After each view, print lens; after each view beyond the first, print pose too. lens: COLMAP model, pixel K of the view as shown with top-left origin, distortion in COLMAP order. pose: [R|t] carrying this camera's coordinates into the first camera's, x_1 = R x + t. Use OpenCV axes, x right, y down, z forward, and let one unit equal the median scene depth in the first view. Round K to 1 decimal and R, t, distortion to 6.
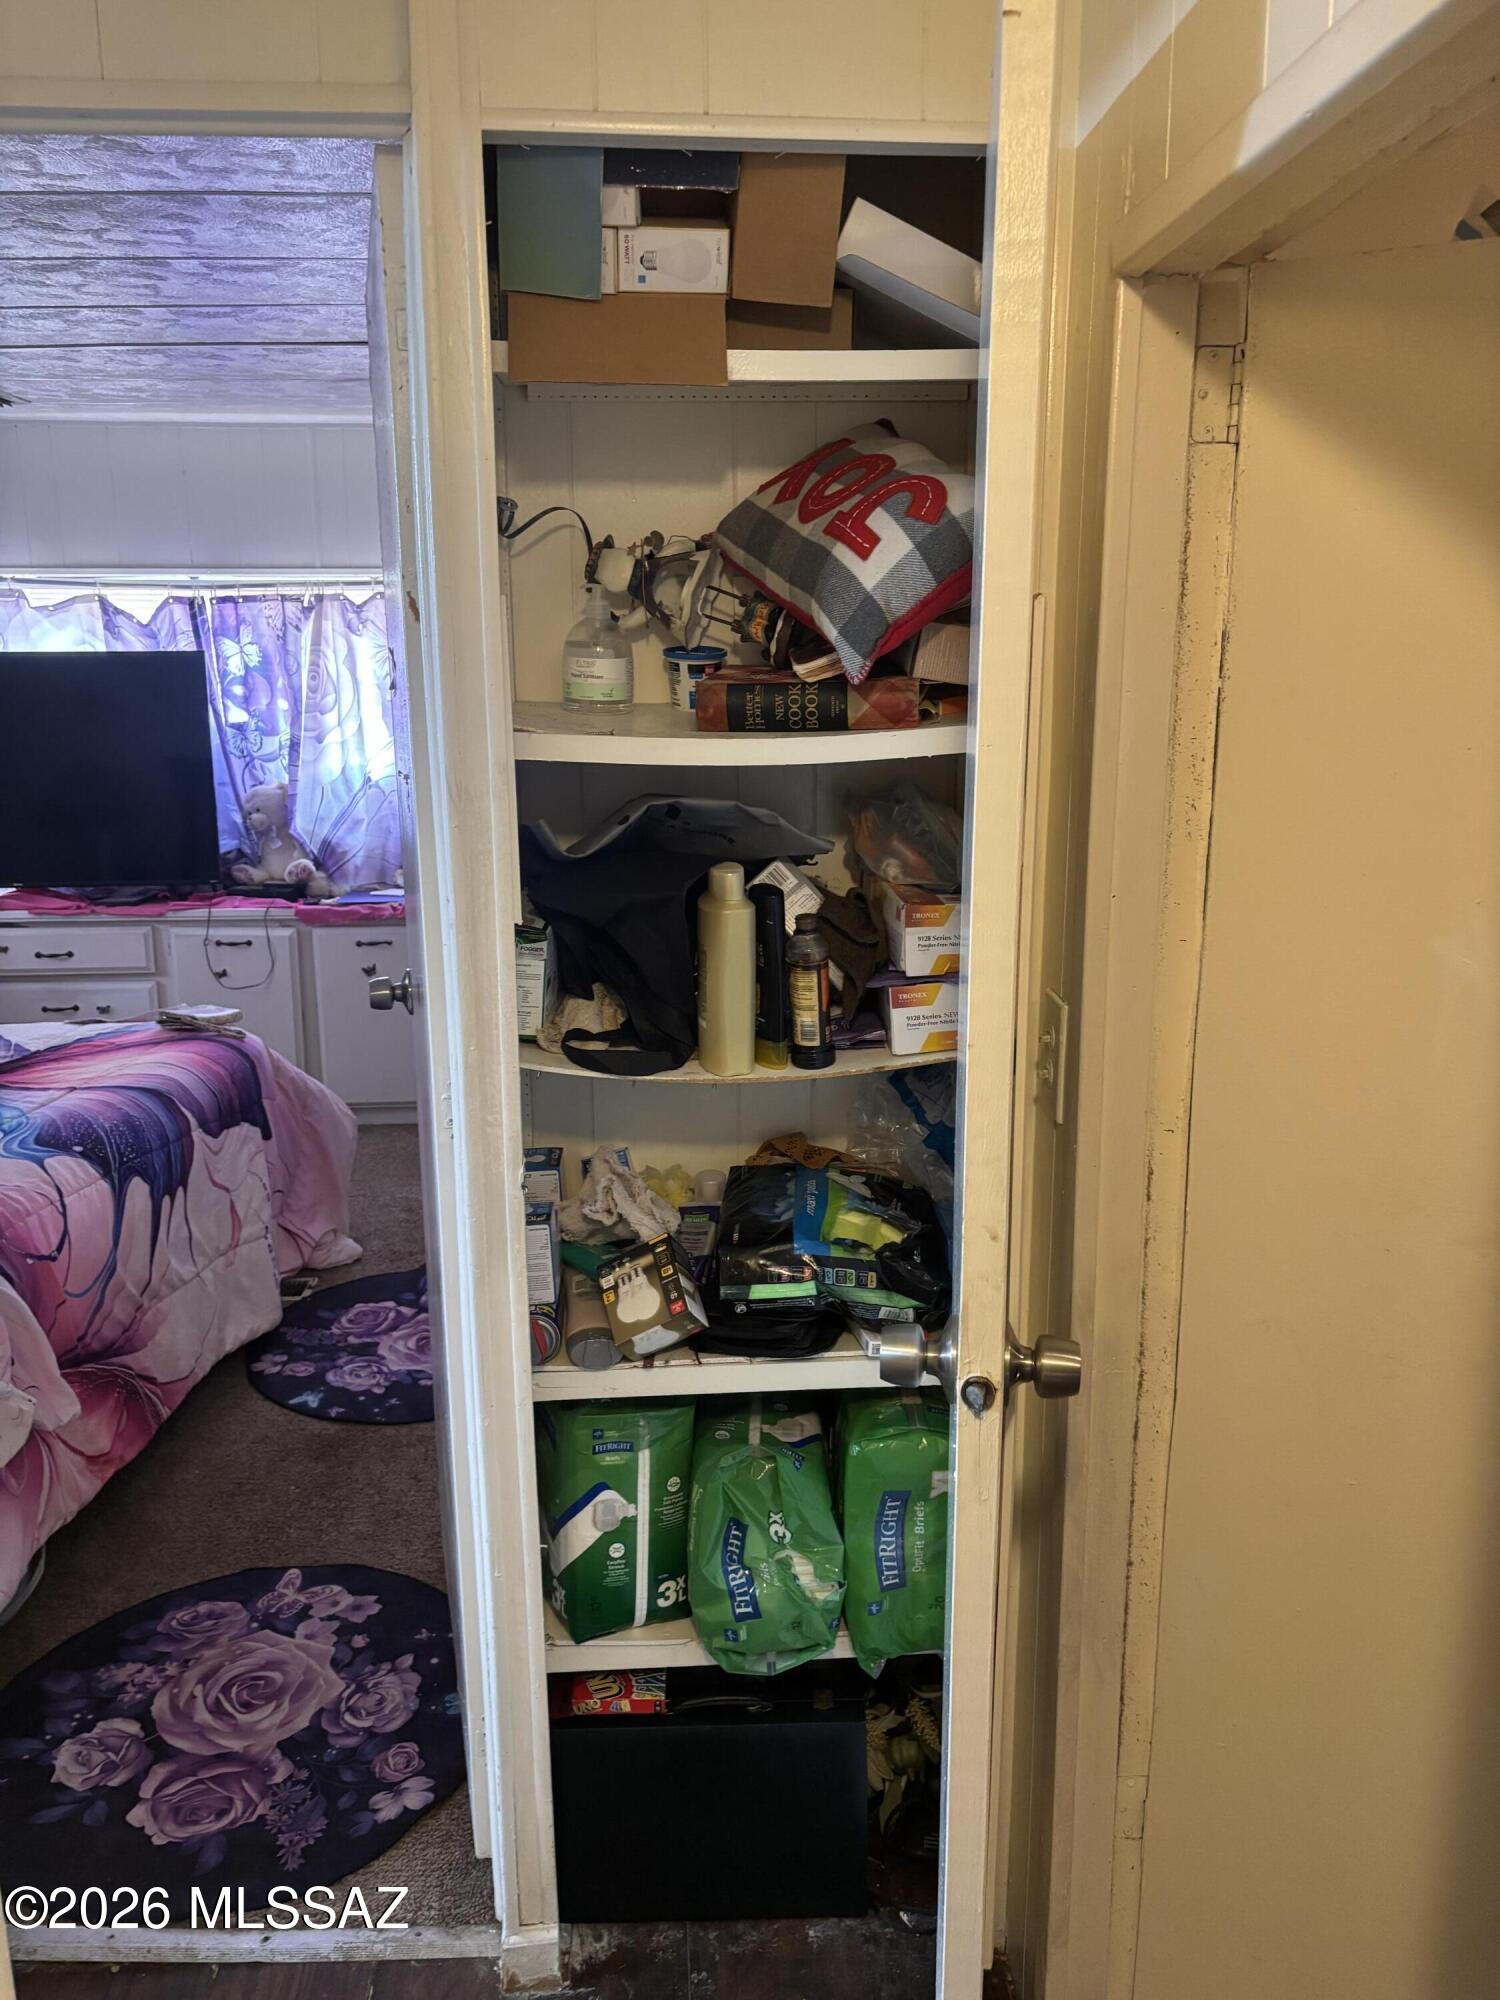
lens RADIAL K [[1492.7, 0, 714.6], [0, 1492.7, 959.5], [0, 0, 1]] dist [0.058338, -0.051563]
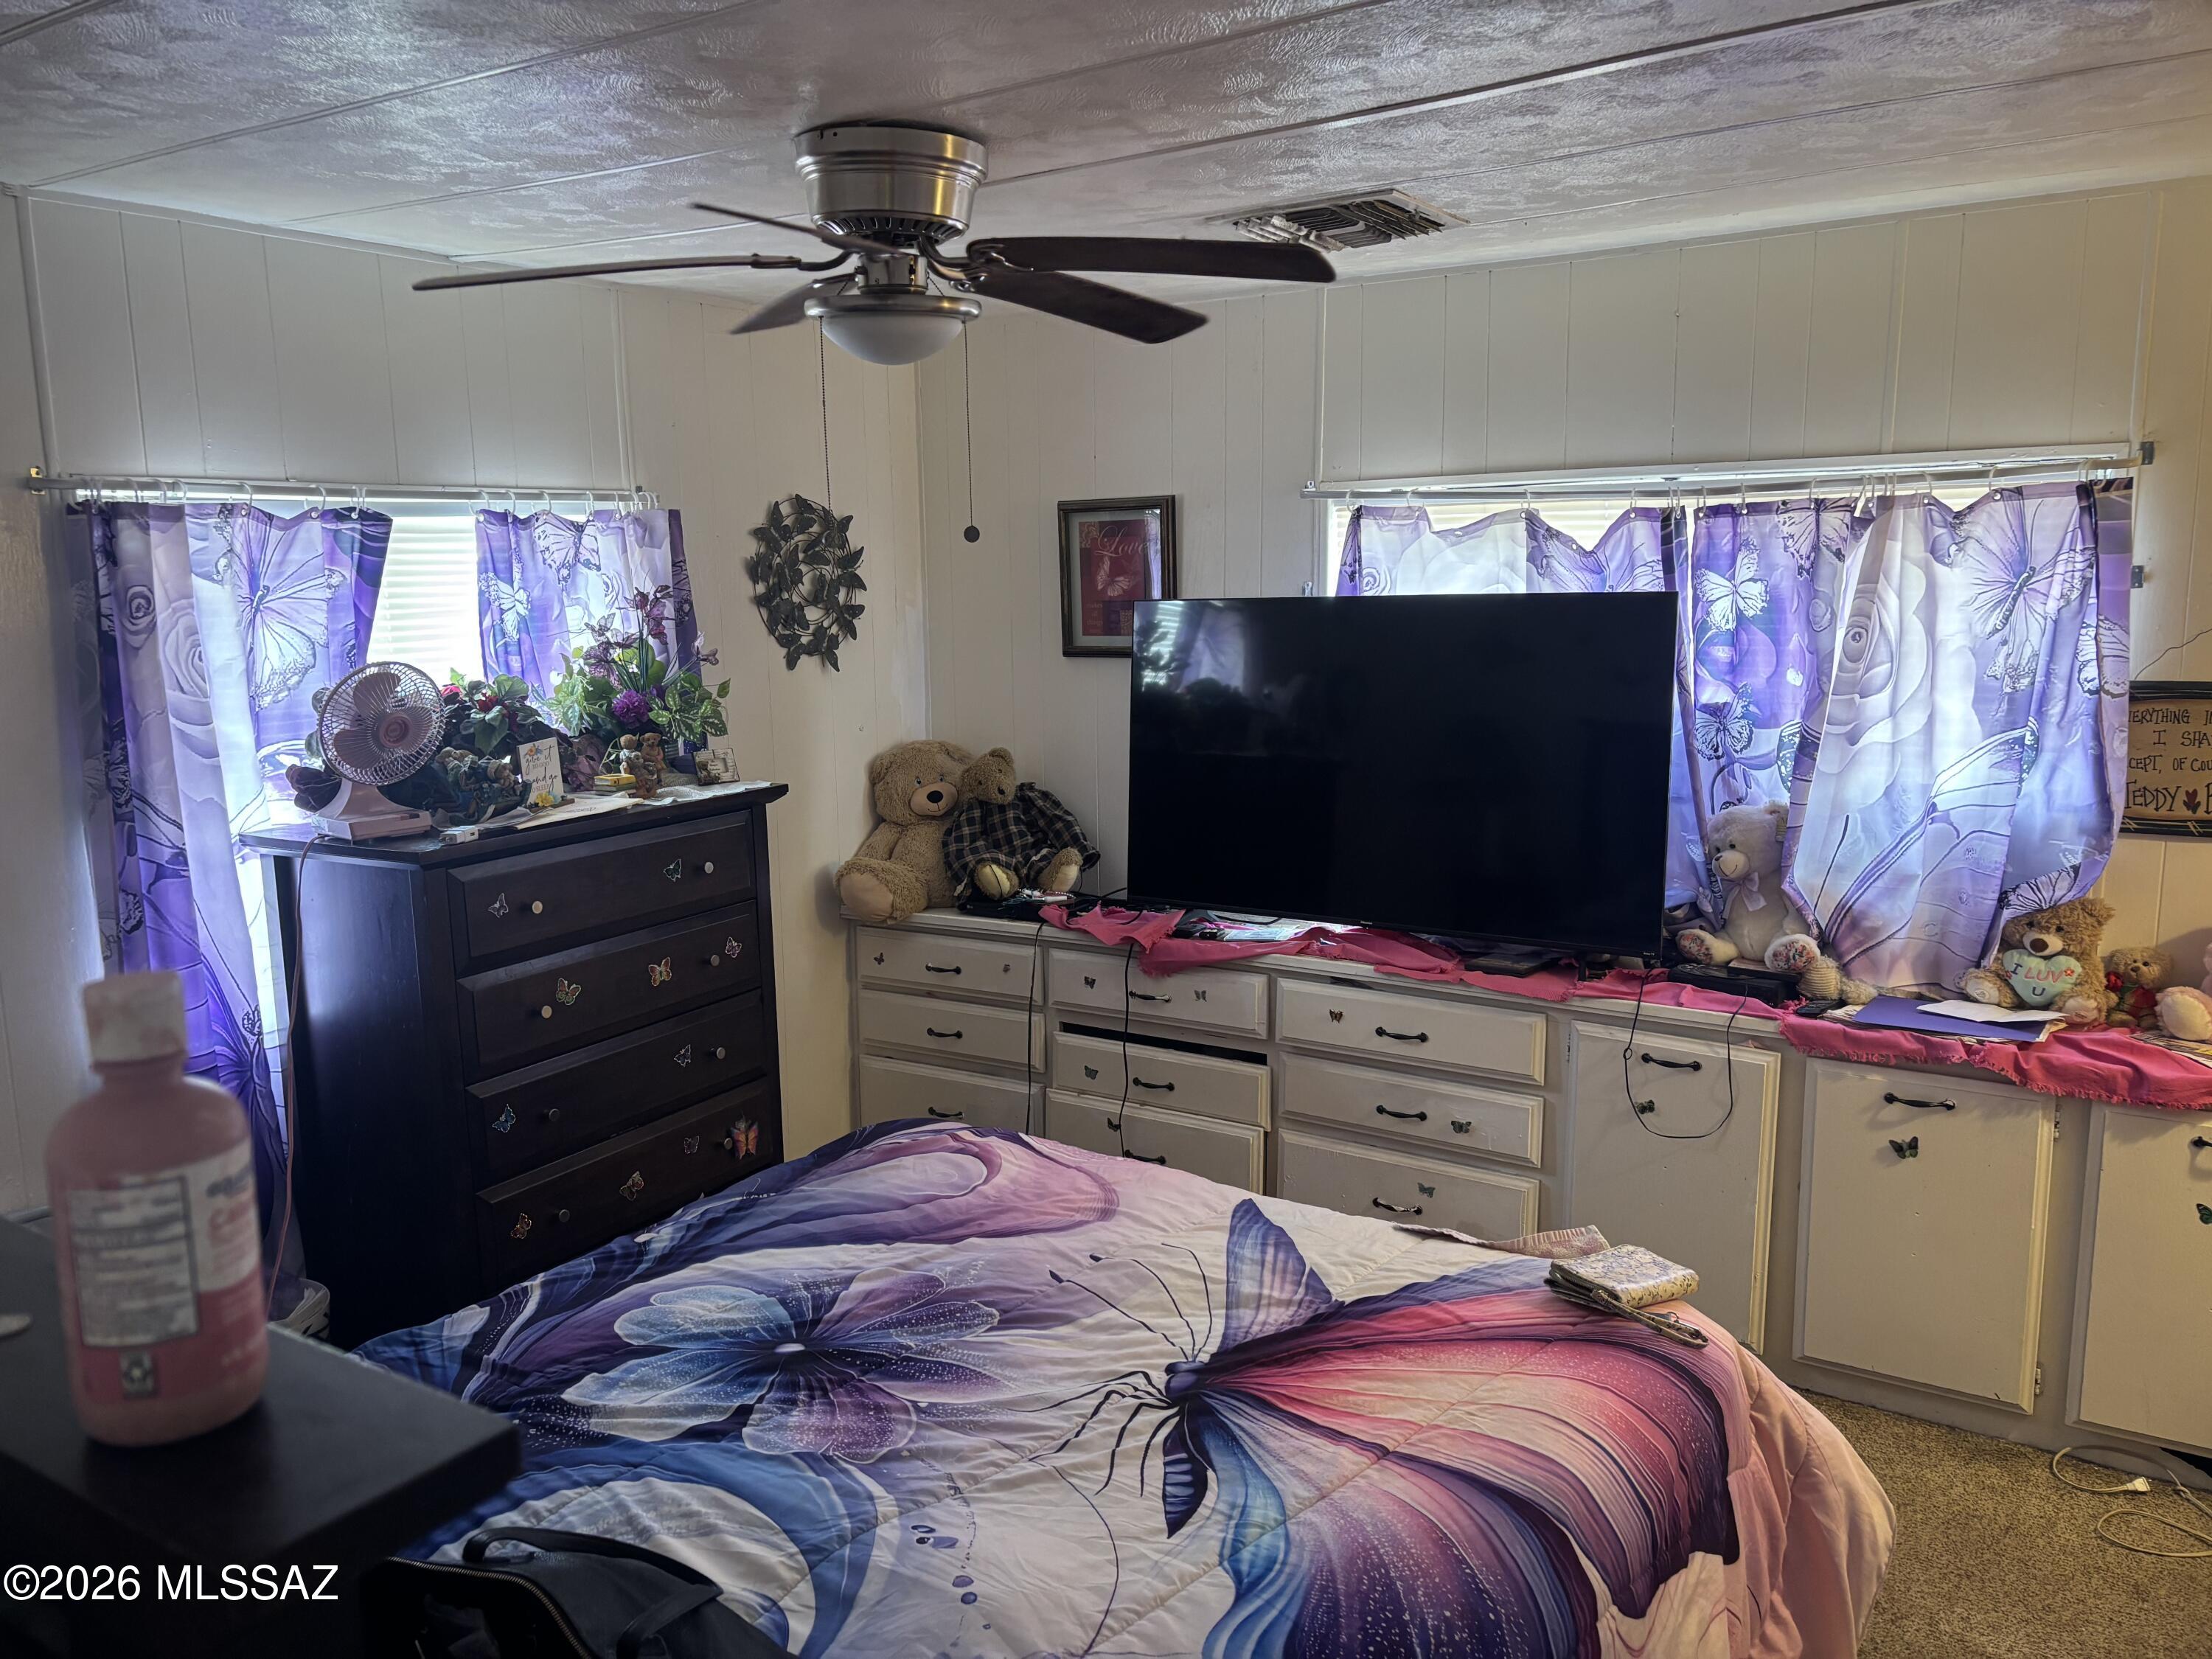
lens RADIAL K [[1650.9, 0, 1101.1], [0, 1650.9, 827.7], [0, 0, 1]] dist [0.058338, -0.051563]
pose [[0.813399, 0.087663, -0.575063, -0.123343], [-0.113012, 0.993558, -0.008393, -0.072560], [0.570623, 0.071816, 0.818066, 0.292448]]
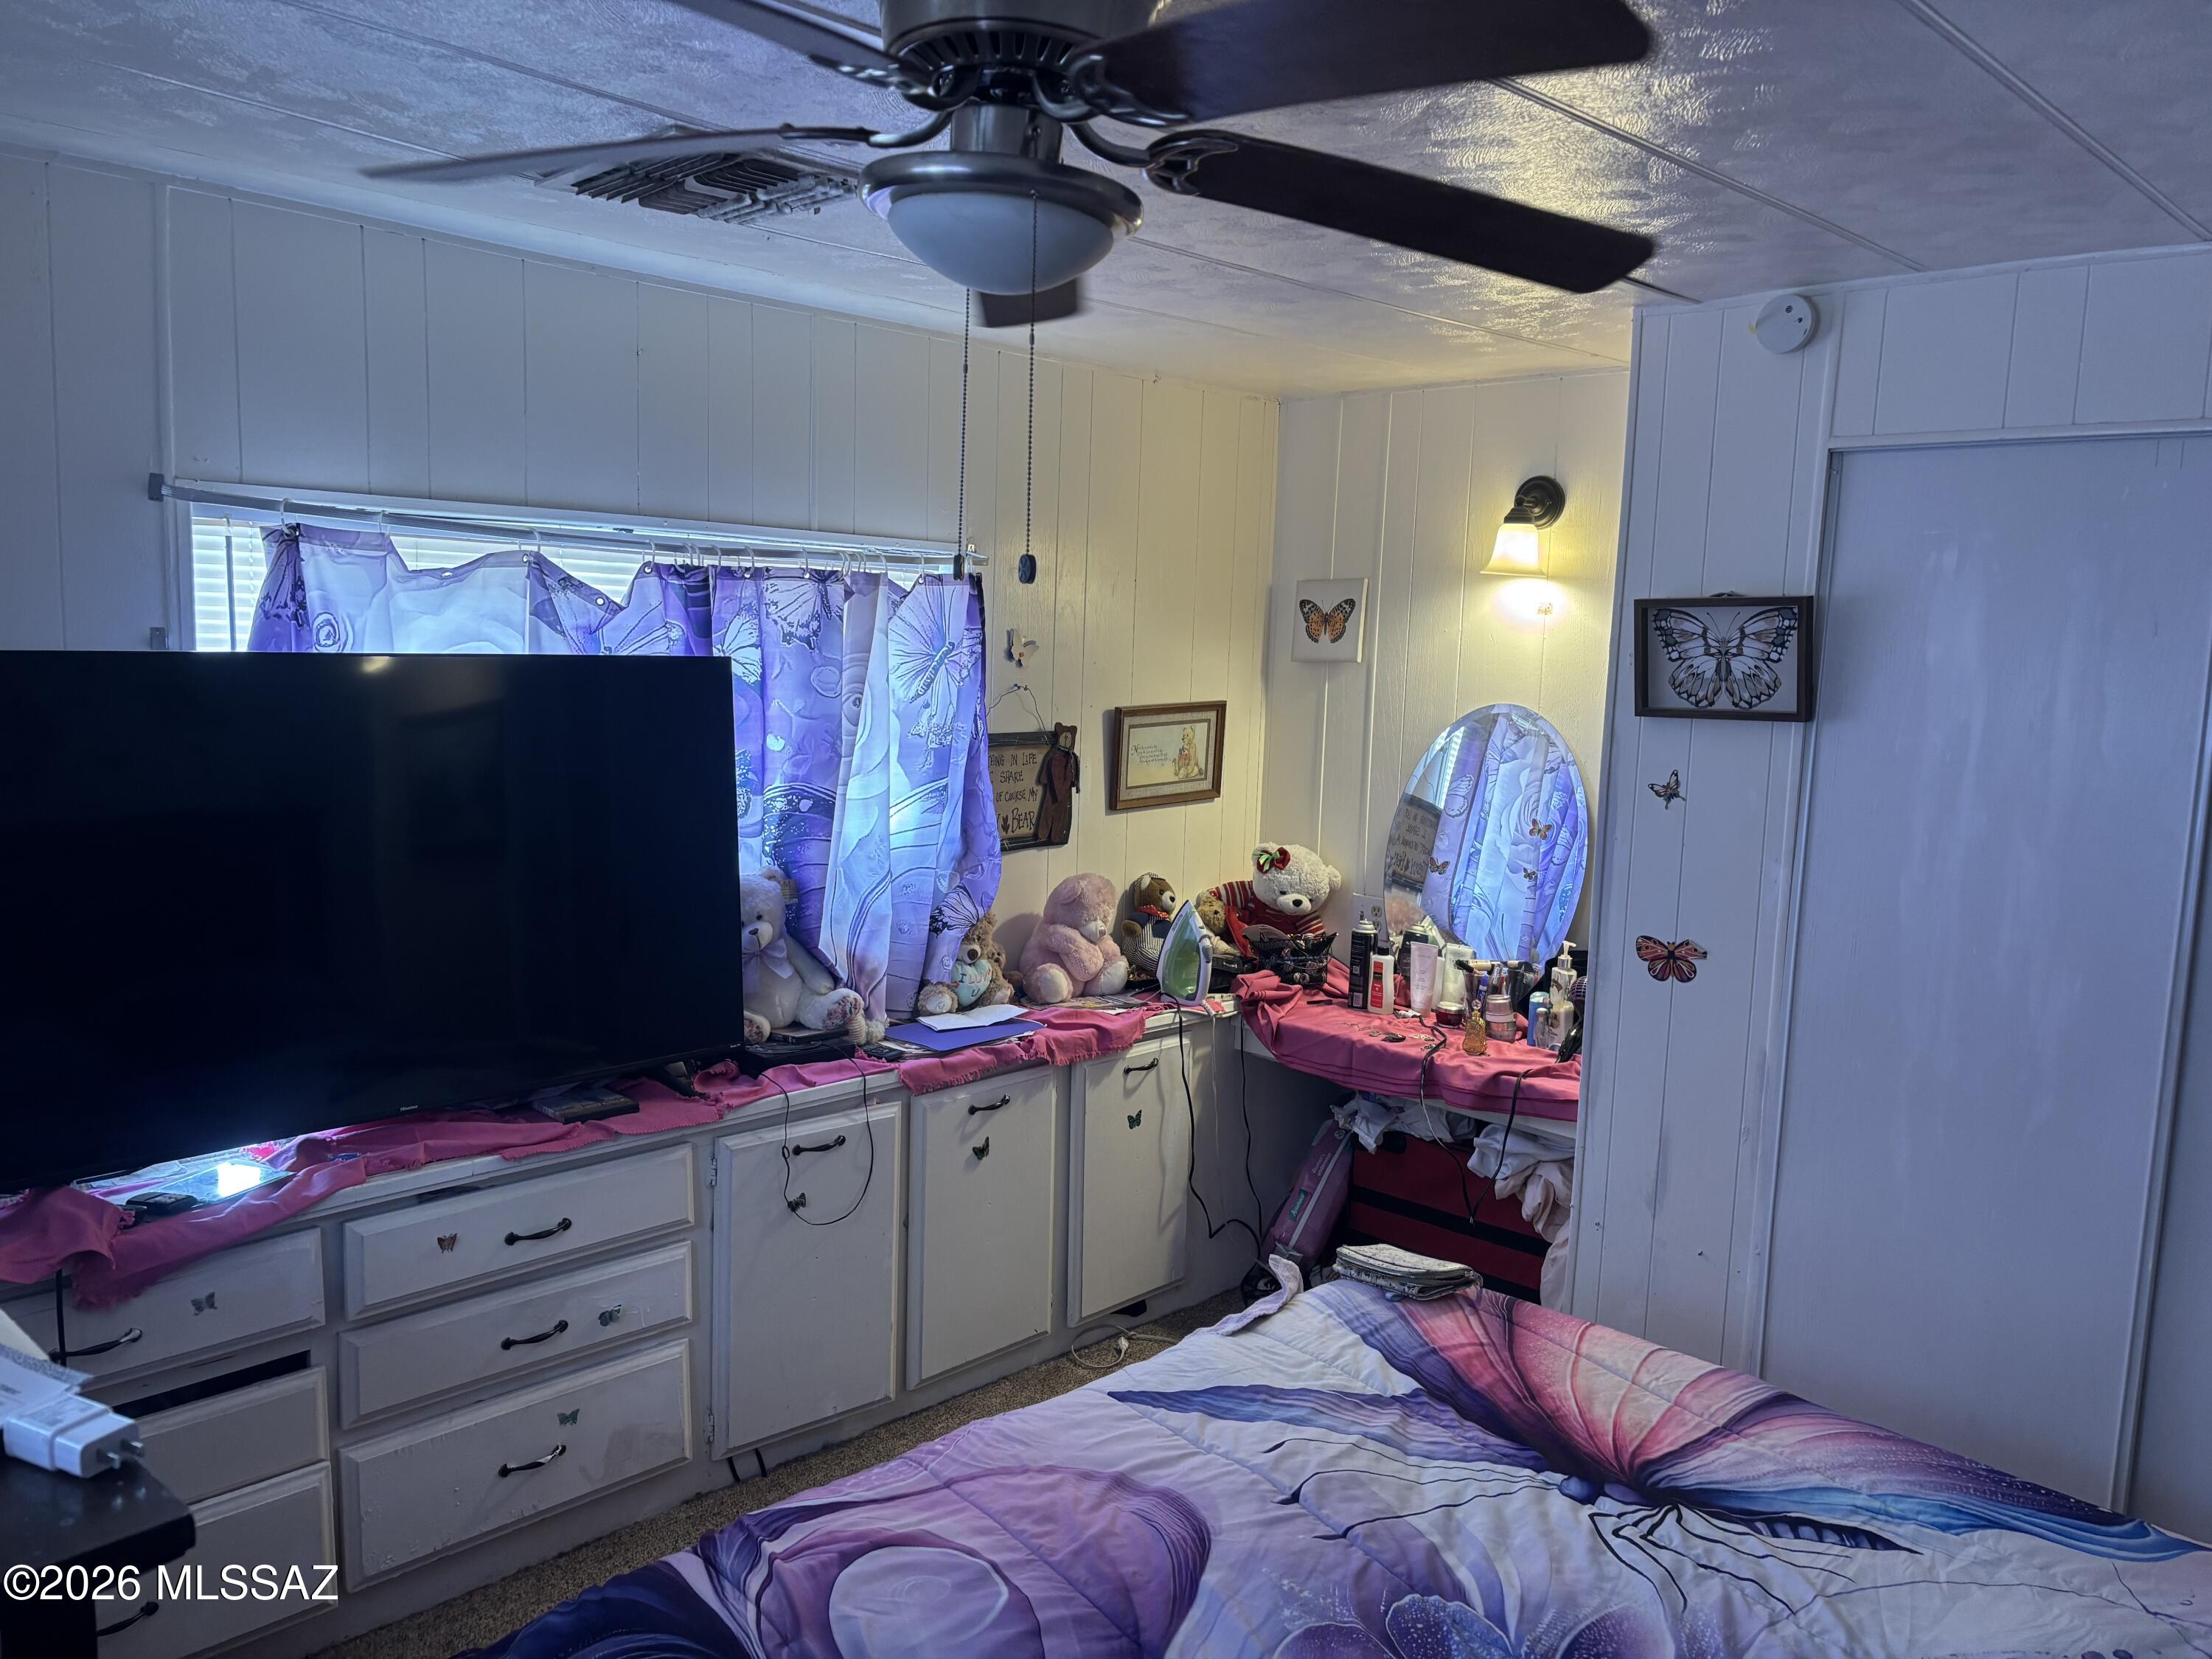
lens RADIAL K [[1650.9, 0, 1086.4], [0, 1650.9, 817.5], [0, 0, 1]] dist [0.058338, -0.051563]
pose [[0.728062, -0.045229, 0.684018, -0.670103], [0.105990, 0.993249, -0.047139, -0.095137], [-0.677268, 0.106819, 0.727940, 0.427159]]
